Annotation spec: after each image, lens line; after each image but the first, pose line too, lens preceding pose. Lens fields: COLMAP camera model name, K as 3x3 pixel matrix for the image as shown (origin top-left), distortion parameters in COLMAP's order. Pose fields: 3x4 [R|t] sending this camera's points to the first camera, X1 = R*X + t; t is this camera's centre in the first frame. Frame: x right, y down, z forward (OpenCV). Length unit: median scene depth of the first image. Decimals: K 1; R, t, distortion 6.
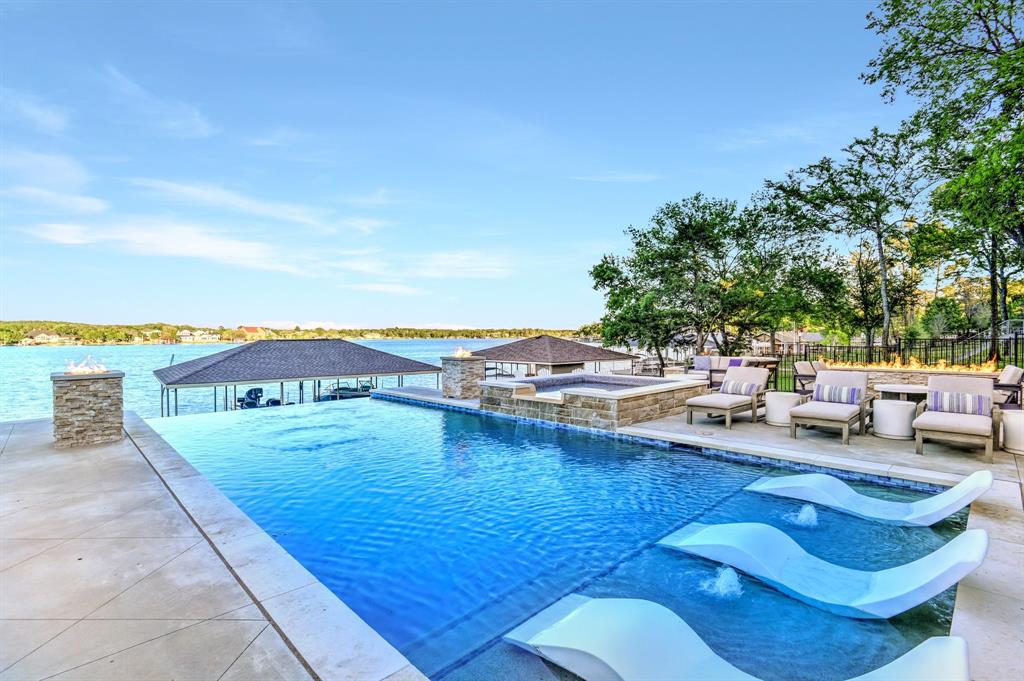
lens RADIAL K [[471.2, 0, 512.0], [0, 471.2, 340.5], [0, 0, 1]] dist [-0.001649, -0.013348]
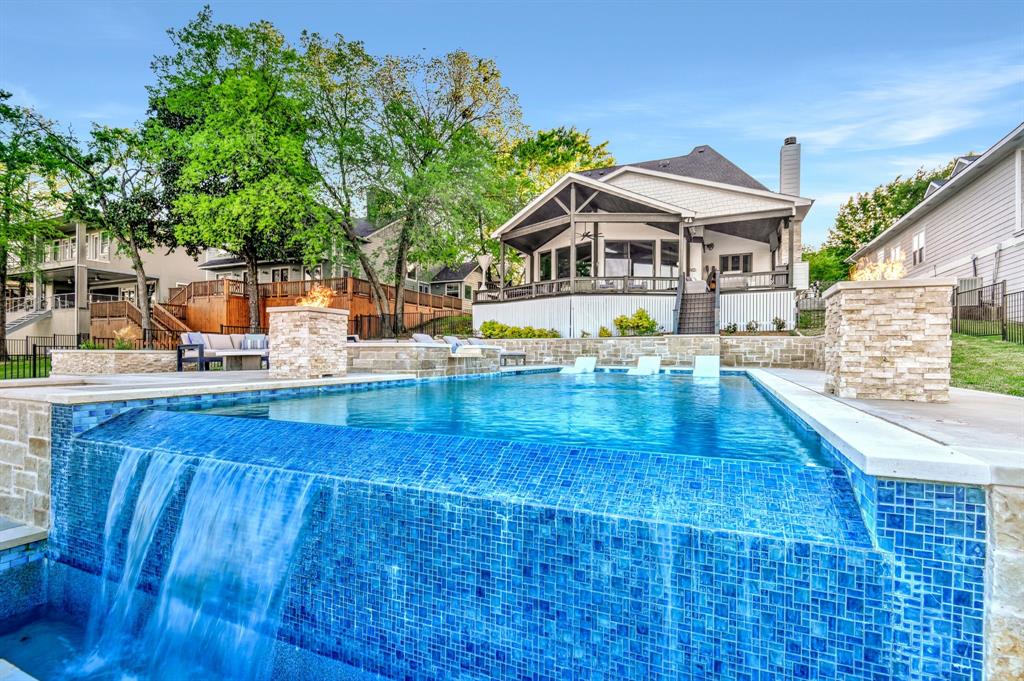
lens RADIAL K [[477.5, 0, 511.2], [0, 477.5, 357.8], [0, 0, 1]] dist [0.008536, -0.013923]
pose [[-0.356987, -0.005537, 0.934093, -0.886643], [0.004534, 0.999960, 0.007661, 0.108179], [-0.934098, 0.006970, -0.356947, 1.146044]]
